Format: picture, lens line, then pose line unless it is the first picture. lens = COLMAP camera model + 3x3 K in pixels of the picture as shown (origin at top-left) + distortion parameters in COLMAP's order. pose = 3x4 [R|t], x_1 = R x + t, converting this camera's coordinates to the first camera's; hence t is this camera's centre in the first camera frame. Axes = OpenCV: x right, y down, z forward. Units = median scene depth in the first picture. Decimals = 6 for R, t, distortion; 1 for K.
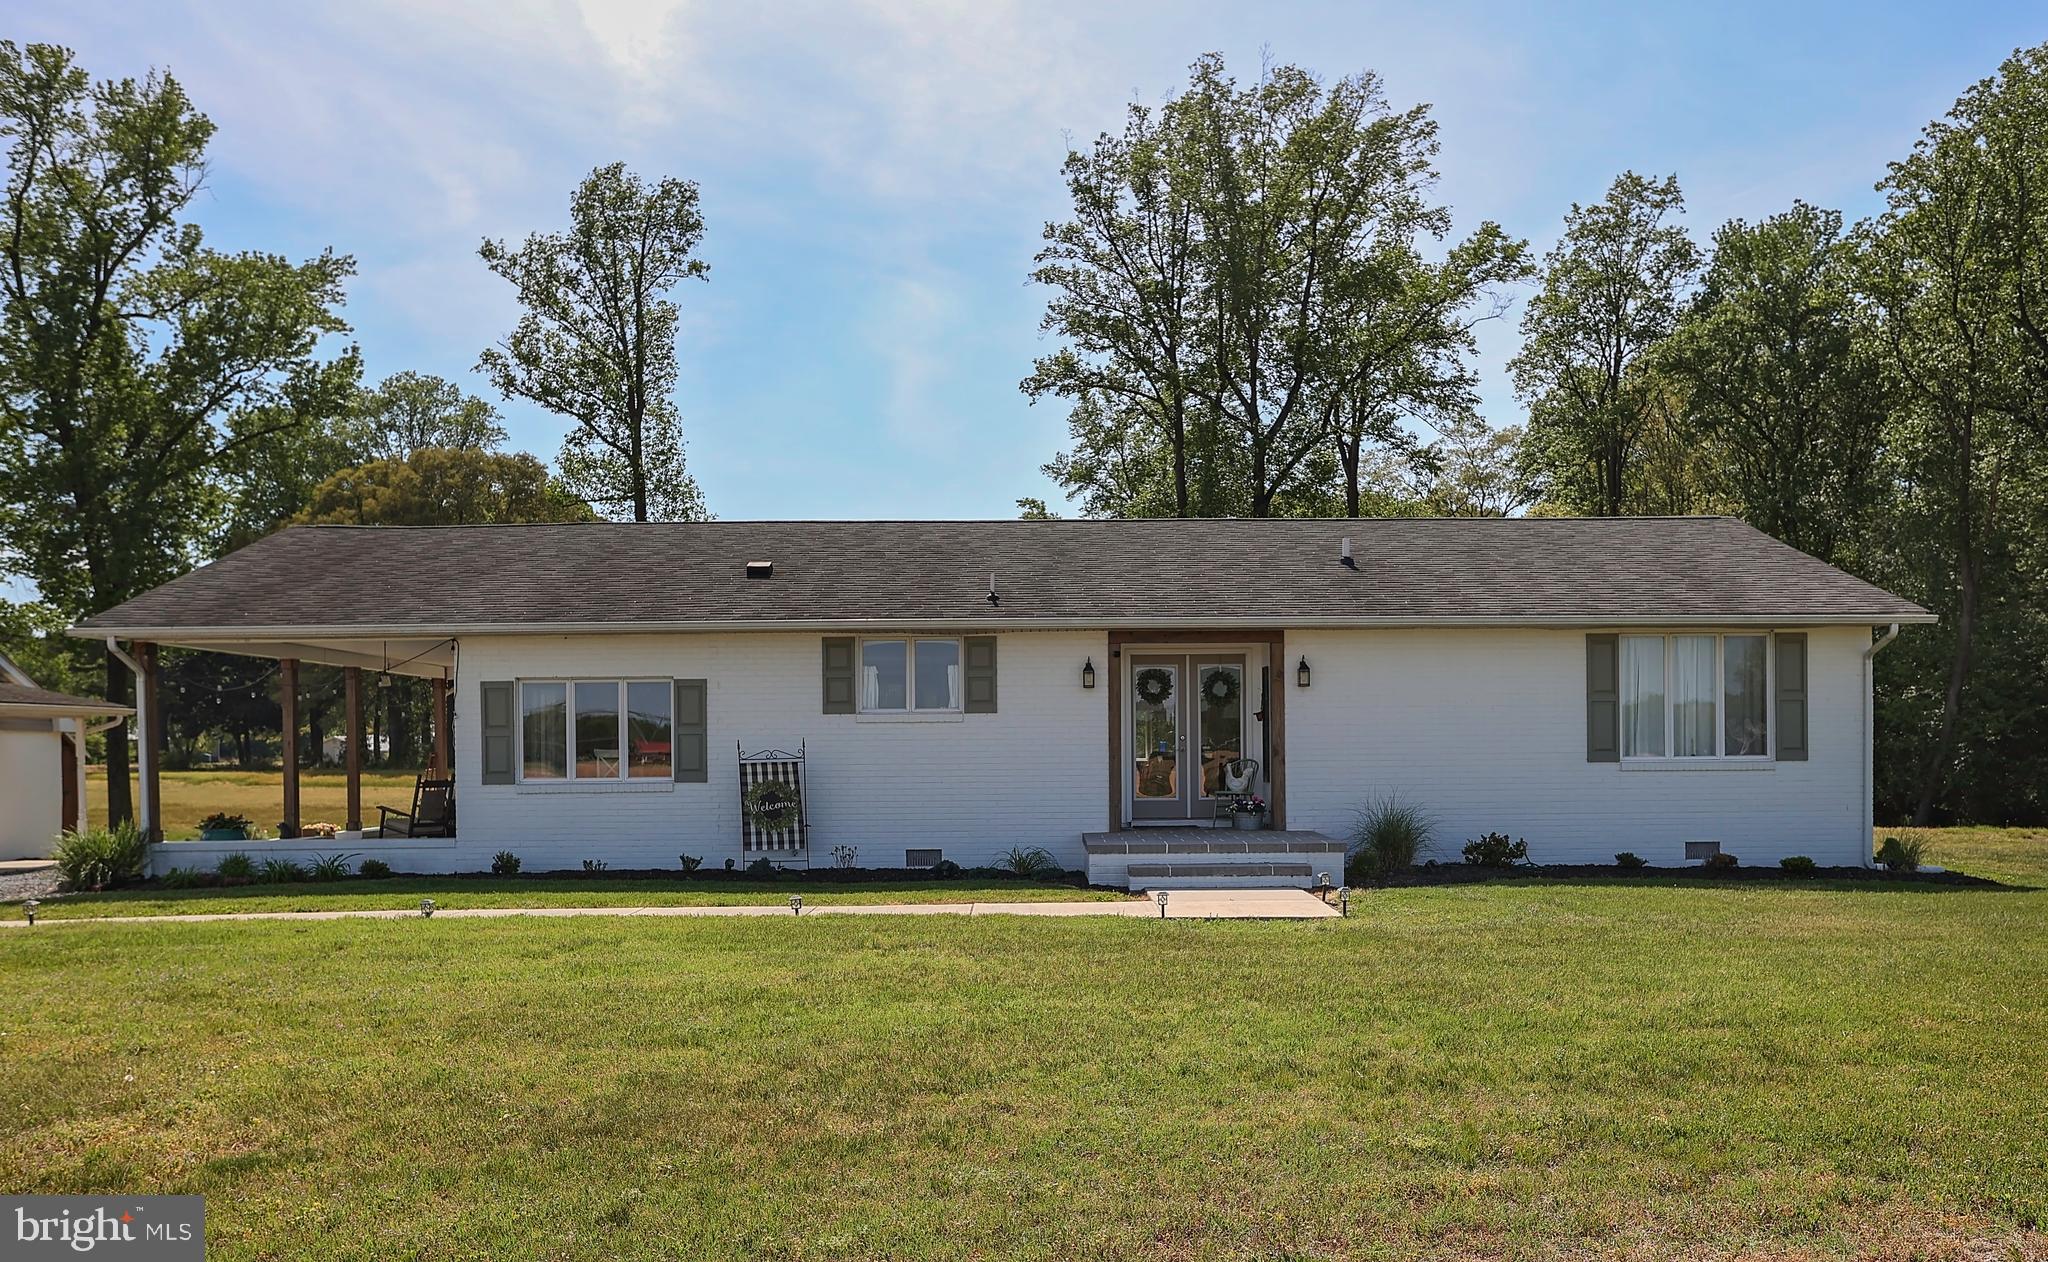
lens RADIAL K [[1719.9, 0, 1084.8], [0, 1719.9, 737.0], [0, 0, 1]] dist [-0.033591, 0.053816]
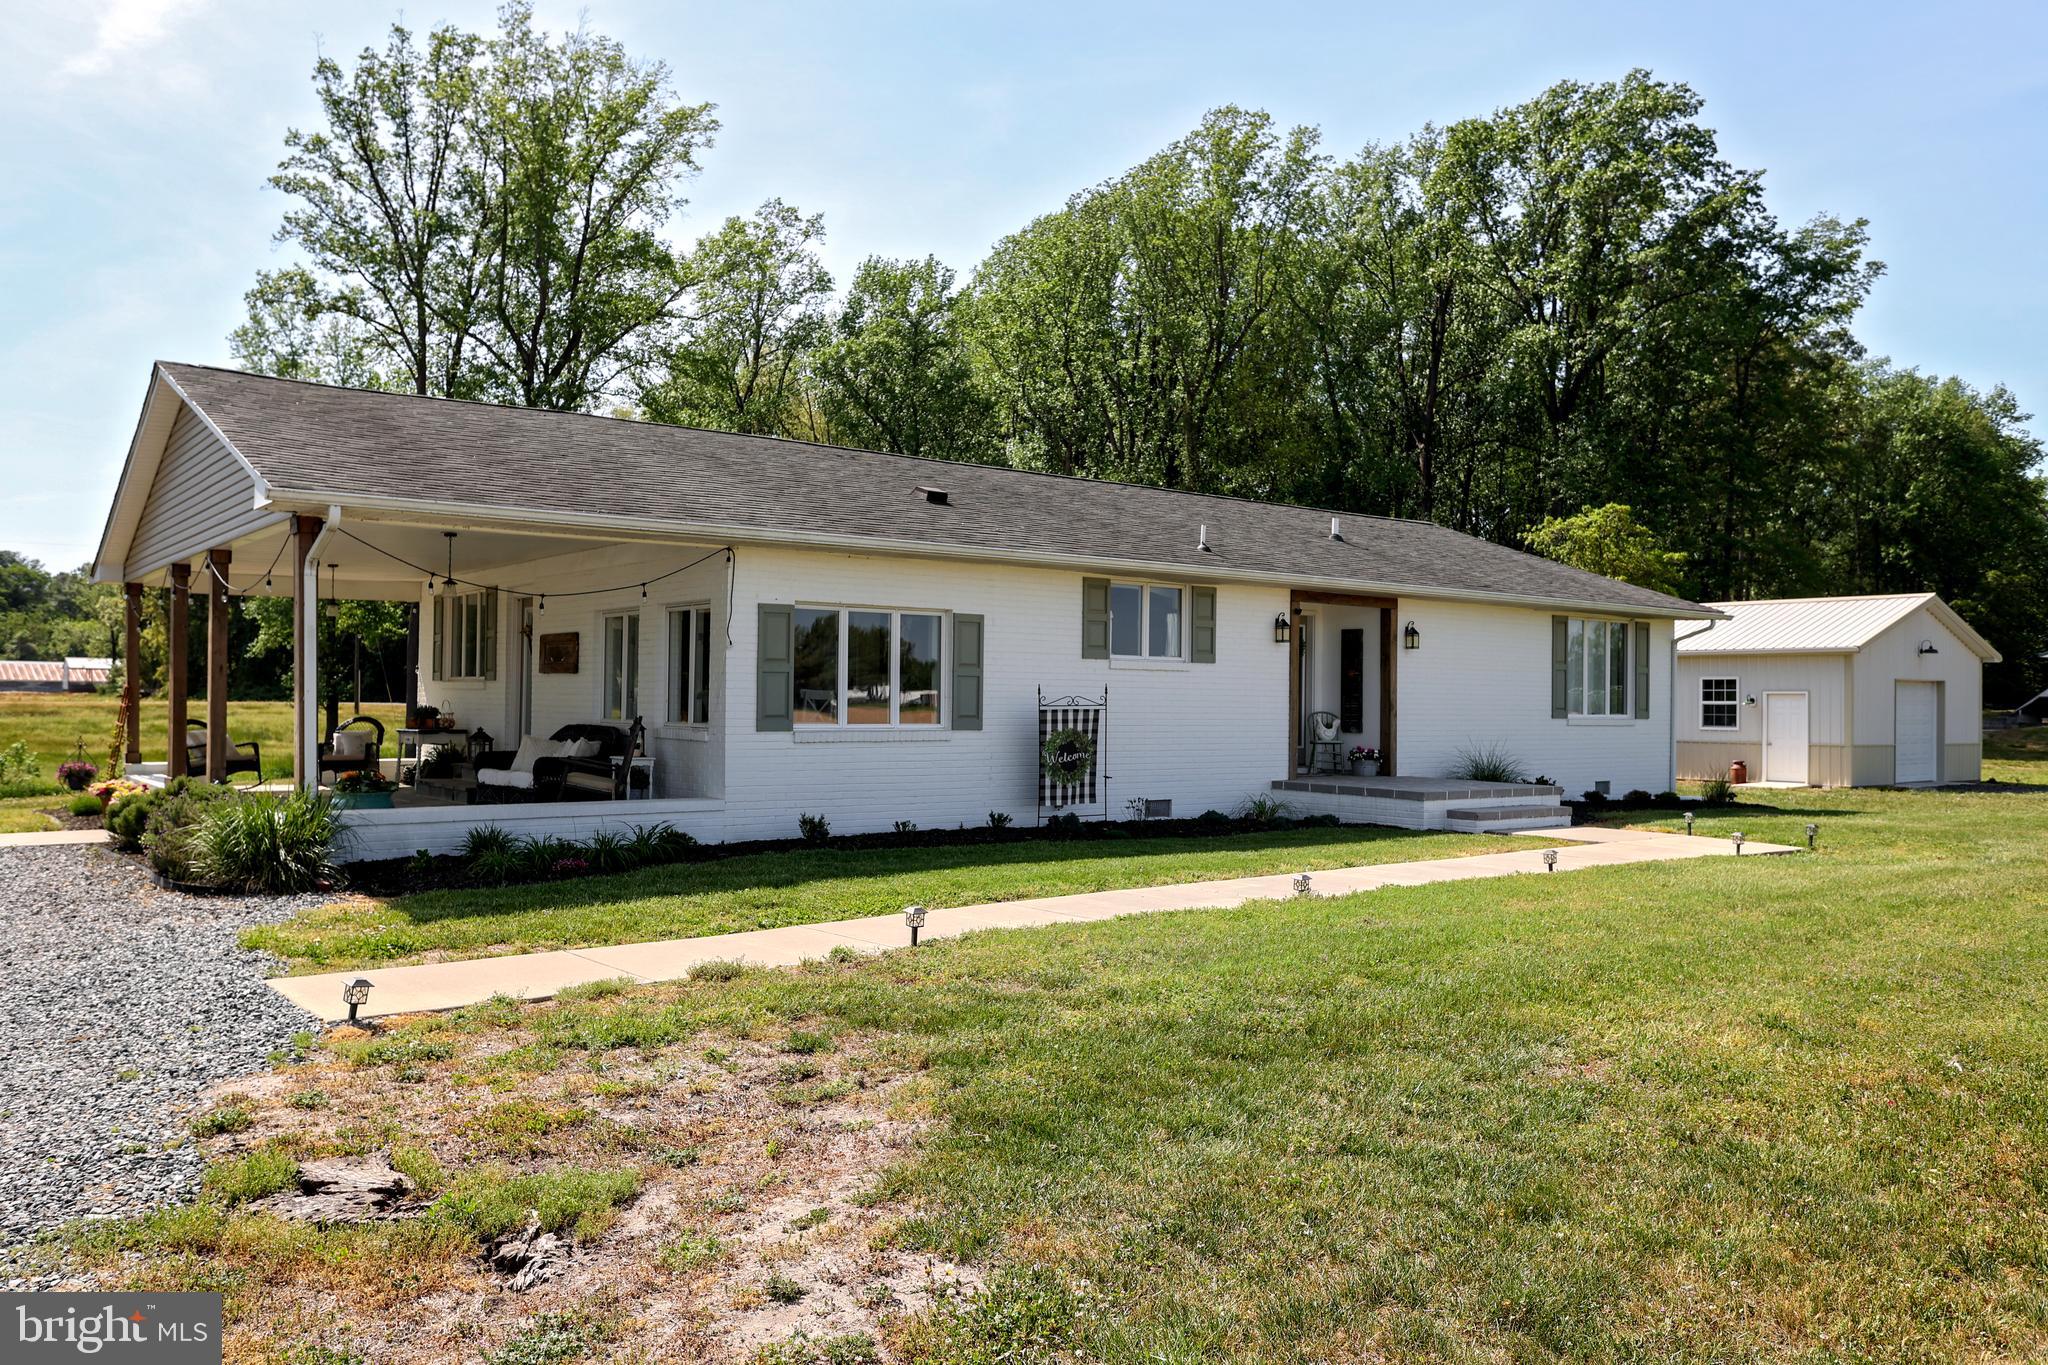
lens RADIAL K [[1513.3, 0, 1024.0], [0, 1513.3, 682.5], [0, 0, 1]] dist [0.006605, 0.004899]
pose [[0.808702, 0.025620, 0.587661, -0.194372], [-0.024356, 0.999653, -0.010063, 0.002605], [-0.587715, -0.006175, 0.809045, 0.102649]]
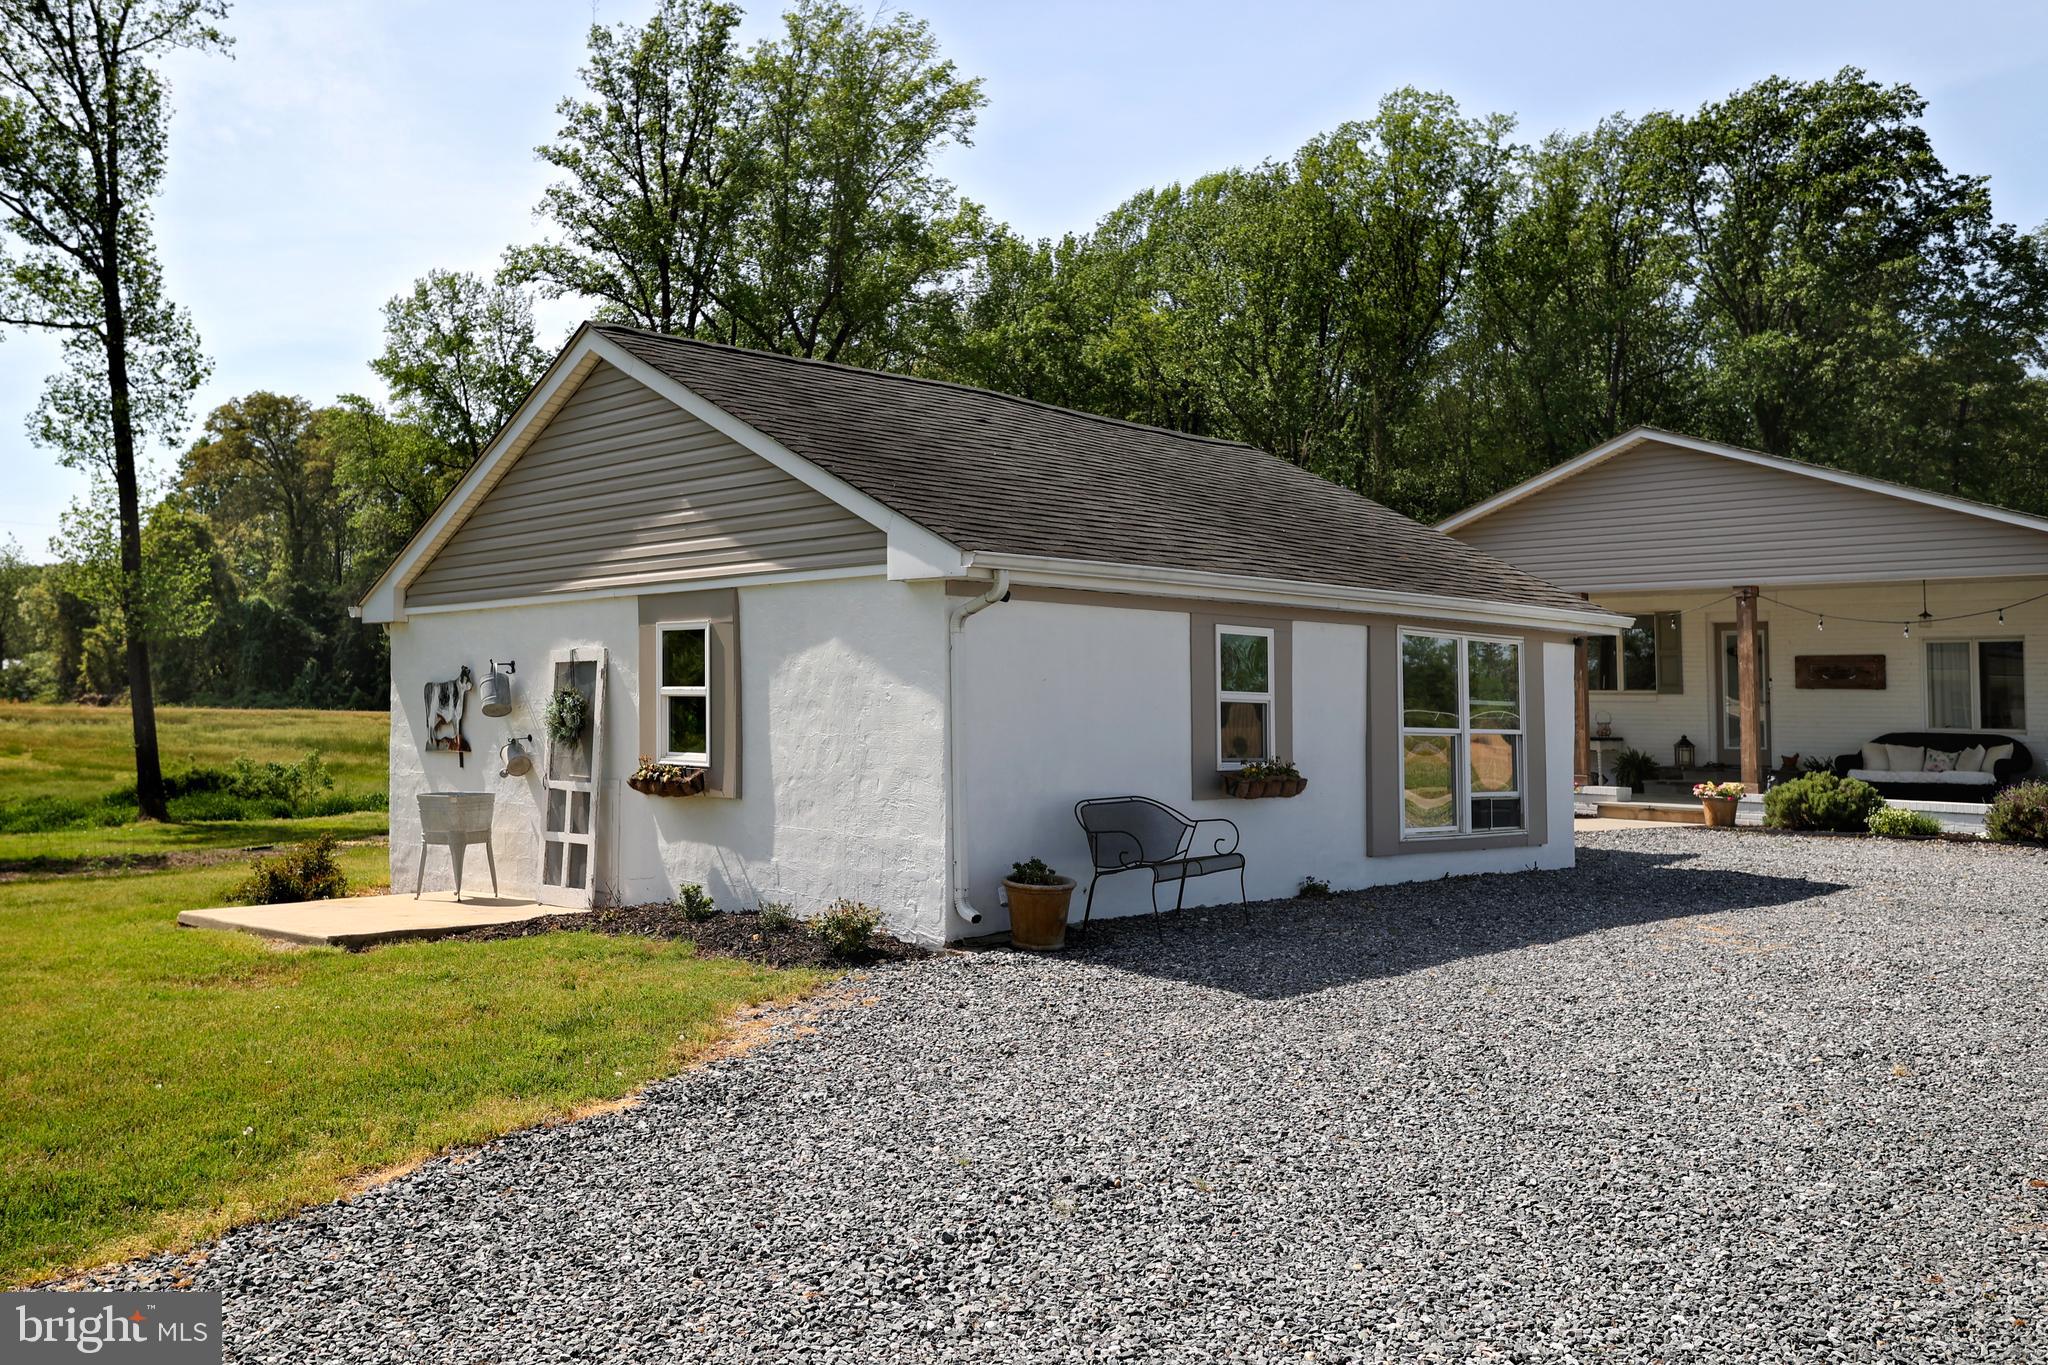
lens RADIAL K [[1752.6, 0, 965.5], [0, 1752.6, 652.7], [0, 0, 1]] dist [-0.023263, 0.079481]
pose [[0.765219, 0.049532, 0.641861, -0.467310], [-0.034087, 0.998755, -0.036435, 0.012064], [-0.642867, 0.006002, 0.765955, 0.202349]]
